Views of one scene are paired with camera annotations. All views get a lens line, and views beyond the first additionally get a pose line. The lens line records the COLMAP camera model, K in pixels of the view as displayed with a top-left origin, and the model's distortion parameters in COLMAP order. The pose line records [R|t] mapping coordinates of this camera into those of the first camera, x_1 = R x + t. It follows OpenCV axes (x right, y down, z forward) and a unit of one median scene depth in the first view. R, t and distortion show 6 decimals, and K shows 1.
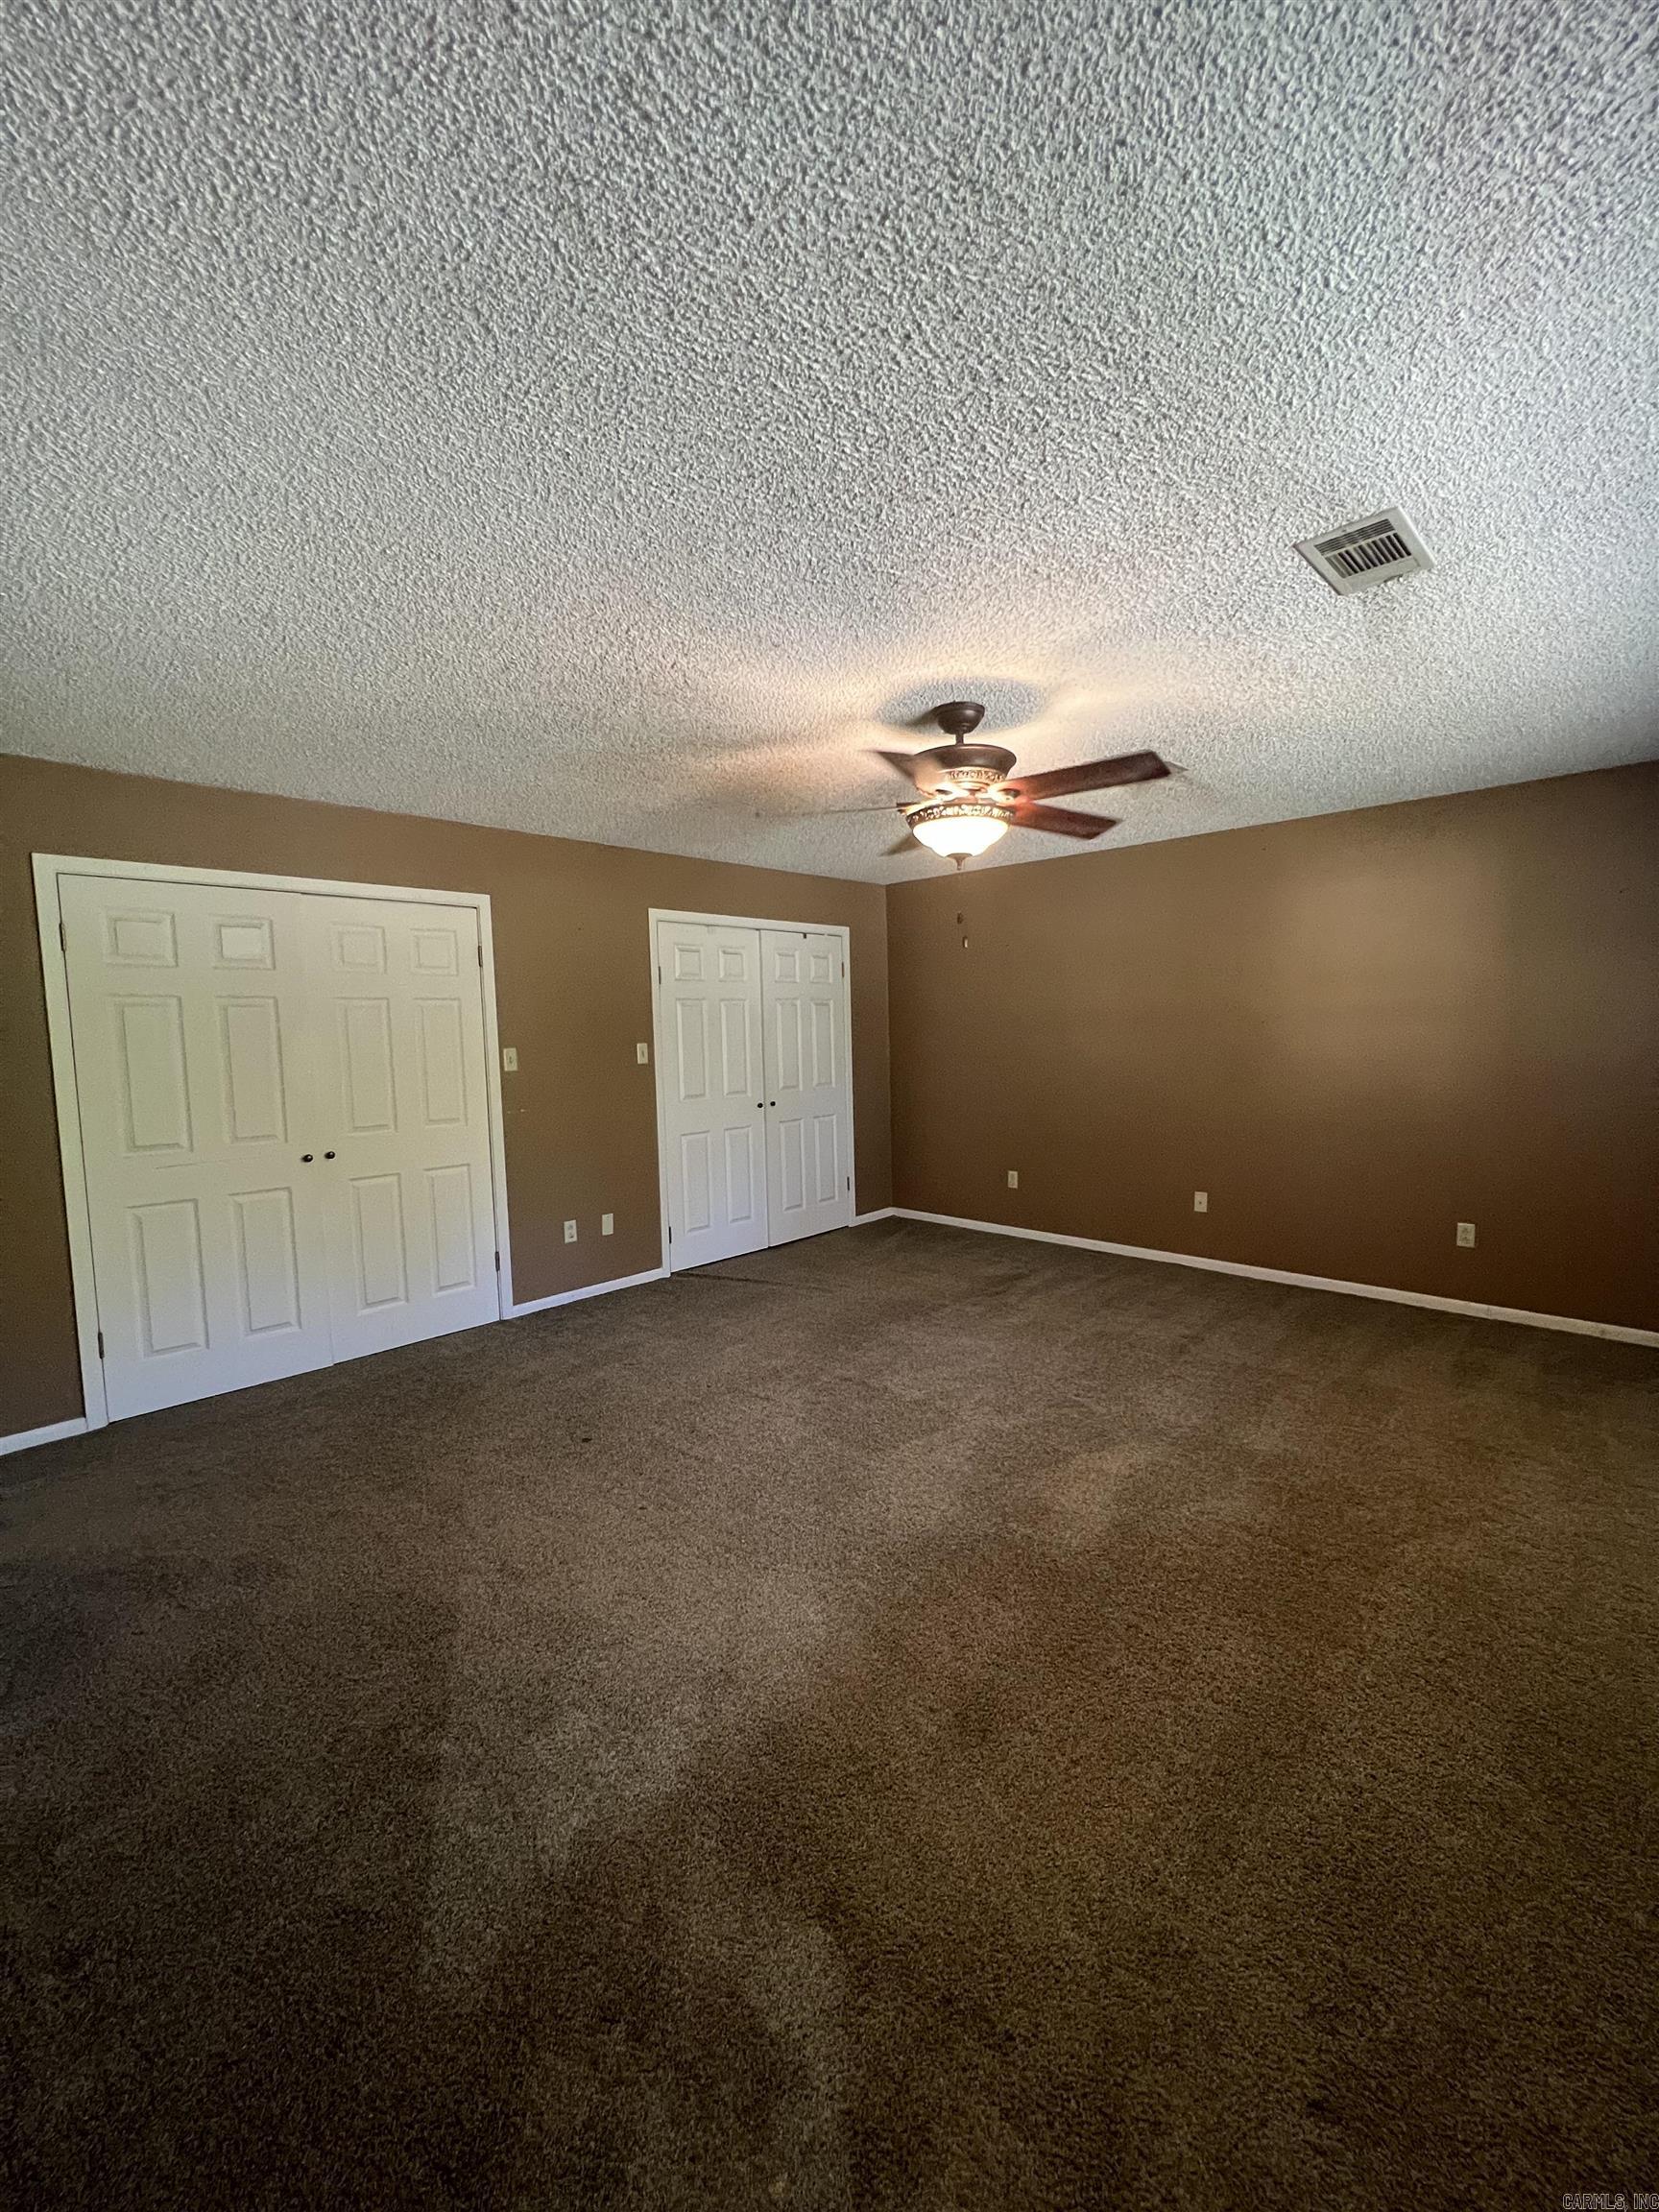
lens RADIAL K [[888.2, 0, 831.4], [0, 888.2, 1103.0], [0, 0, 1]] dist [-0.001534, 0.000036]
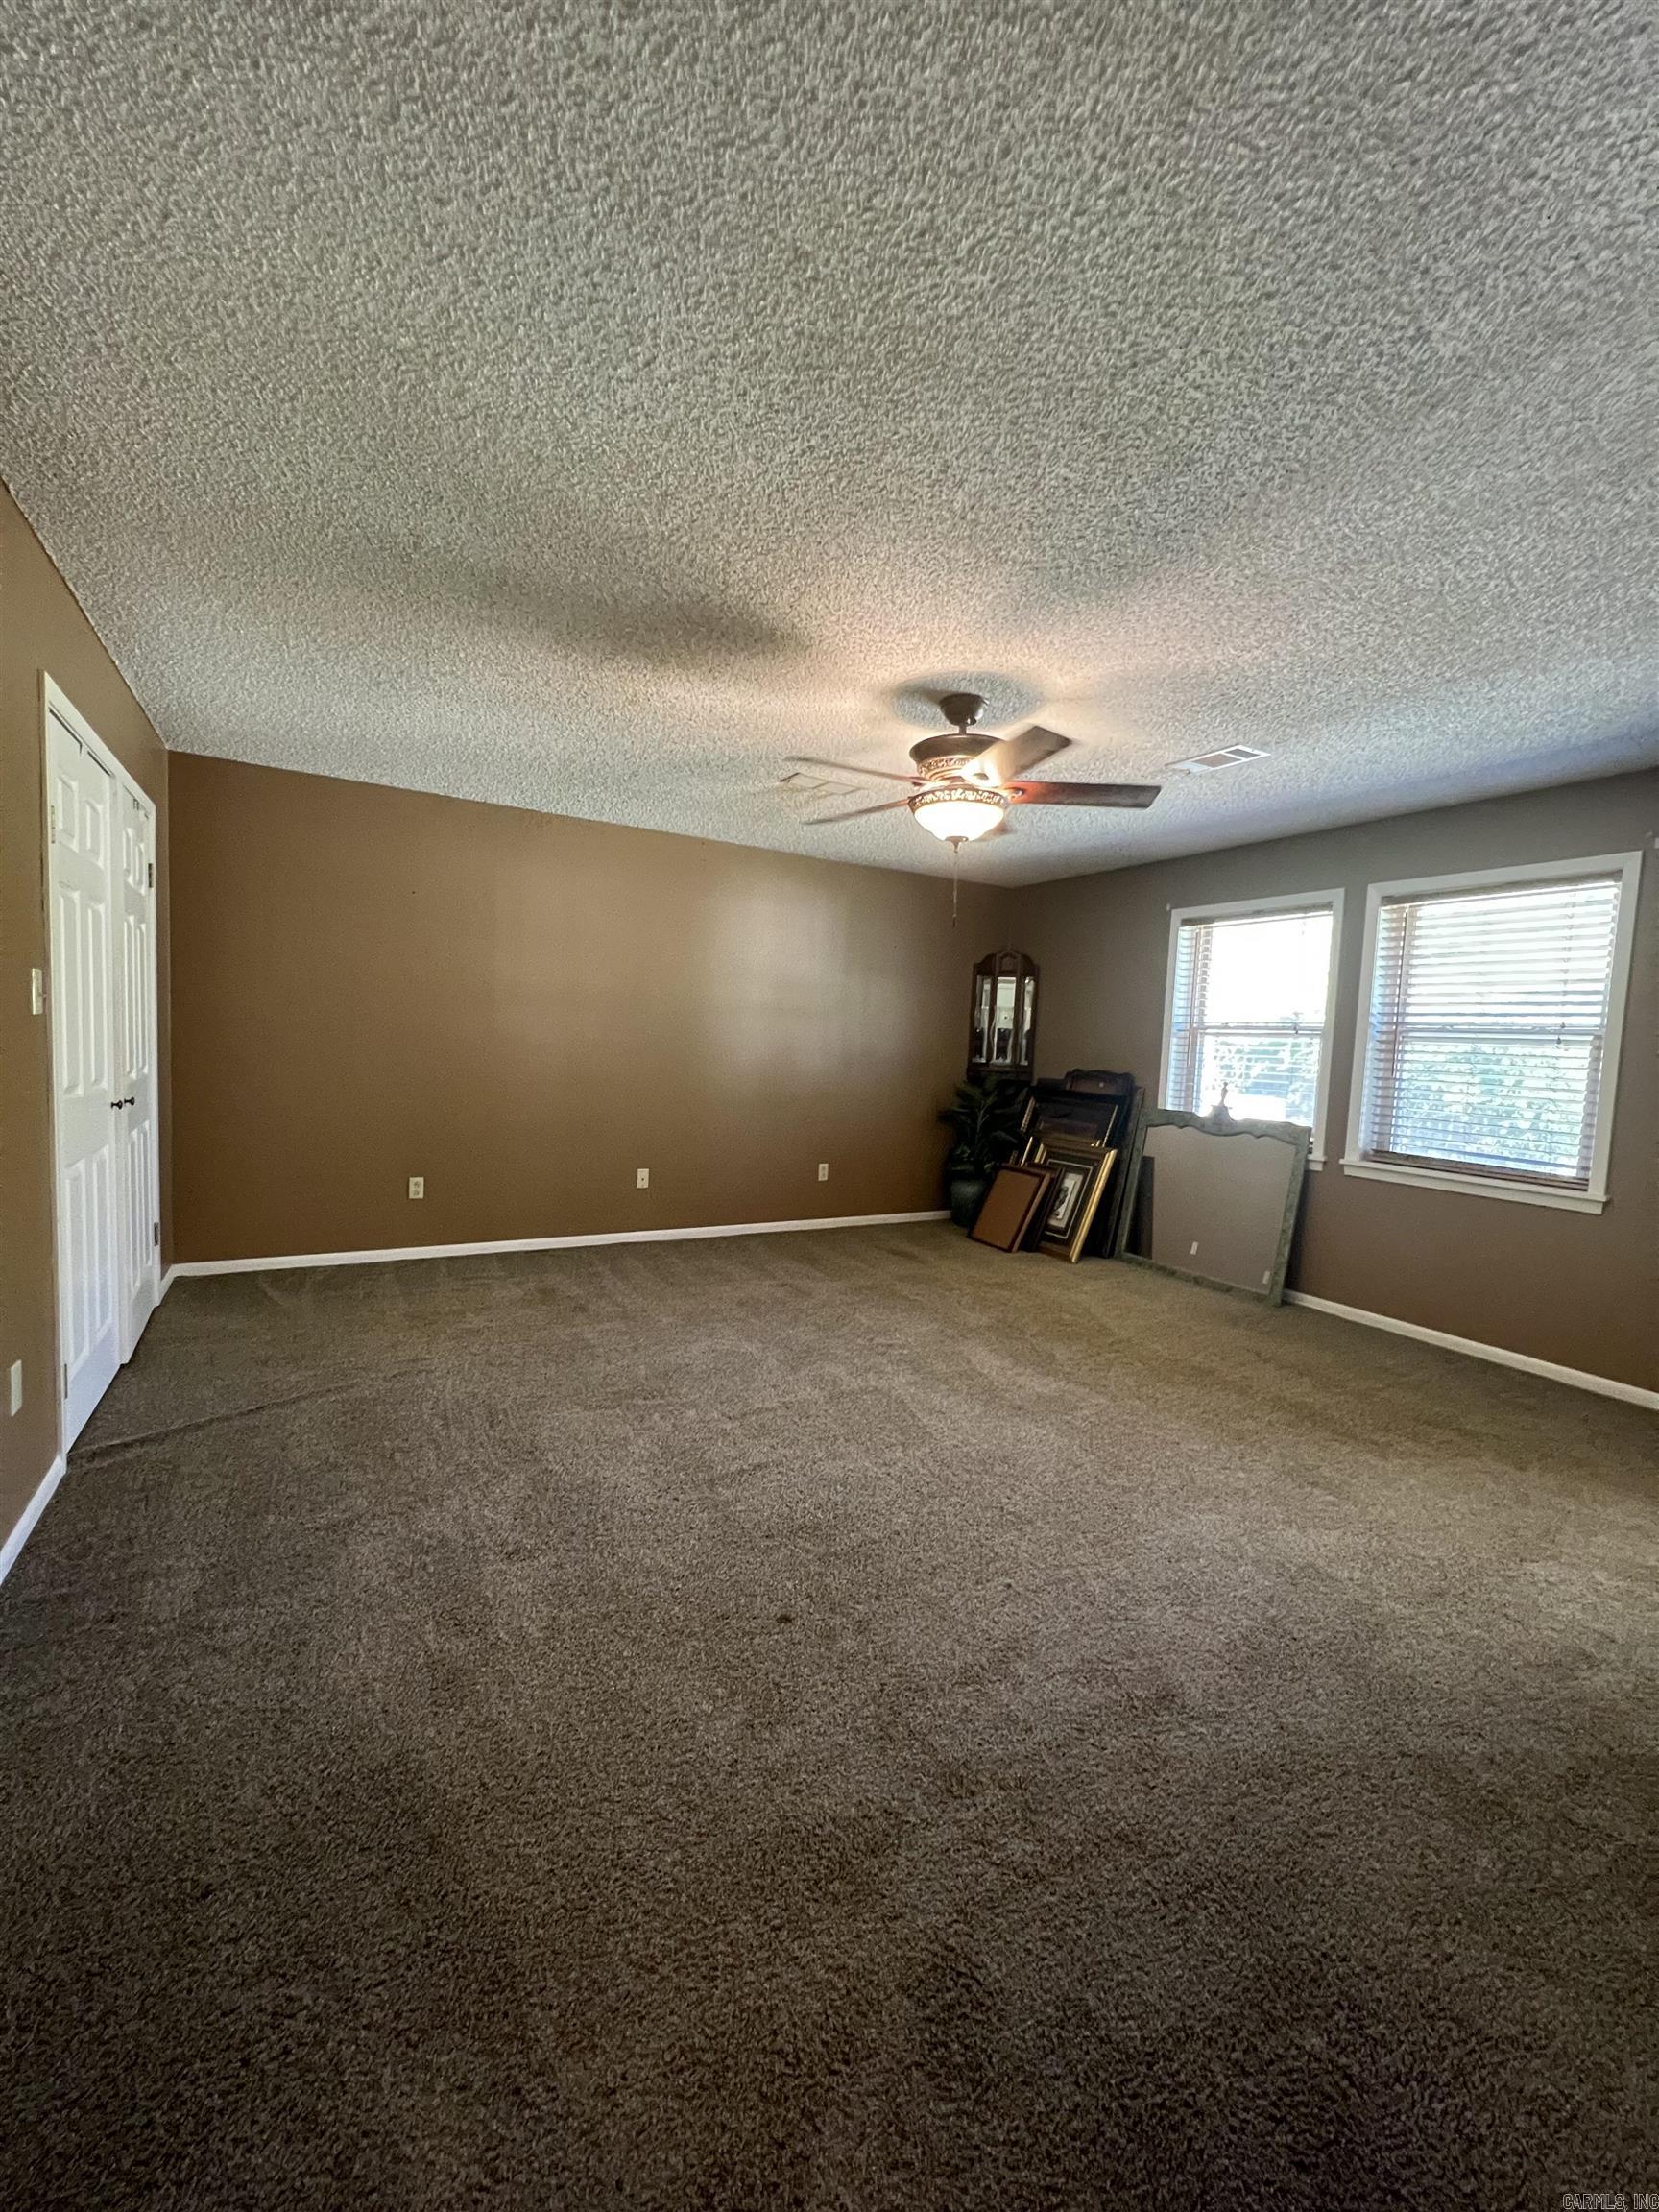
lens RADIAL K [[888.2, 0, 829.6], [0, 888.2, 1106.7], [0, 0, 1]] dist [-0.001534, 0.000036]
pose [[0.281390, -0.038569, 0.958818, -0.632628], [0.031852, 0.999017, 0.030839, 0.000993], [-0.959065, 0.021863, 0.282342, 0.583363]]
